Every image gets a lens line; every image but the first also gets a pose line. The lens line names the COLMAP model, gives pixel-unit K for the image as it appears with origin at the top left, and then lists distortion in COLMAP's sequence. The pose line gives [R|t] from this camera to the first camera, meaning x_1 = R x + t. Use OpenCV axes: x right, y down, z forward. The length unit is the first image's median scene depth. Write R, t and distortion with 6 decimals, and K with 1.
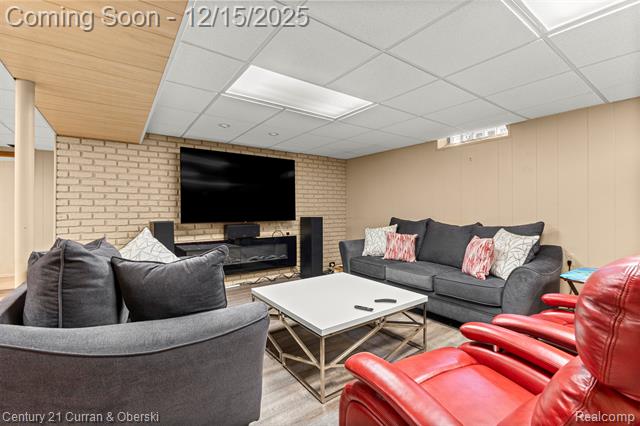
lens RADIAL K [[287.2, 0, 320.7], [0, 287.2, 210.6], [0, 0, 1]] dist [-0.013098, 0.000672]
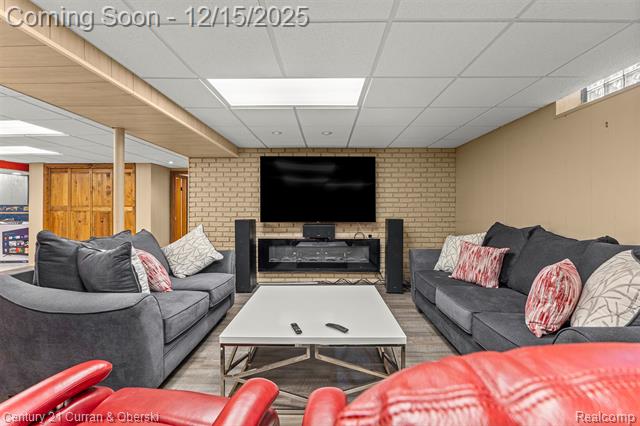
lens RADIAL K [[287.2, 0, 319.6], [0, 287.2, 209.9], [0, 0, 1]] dist [-0.013098, 0.000672]
pose [[0.797733, 0.004813, -0.602992, 0.364953], [-0.005217, 0.999986, 0.001079, -0.006088], [0.602988, 0.002285, 0.797747, 0.184560]]
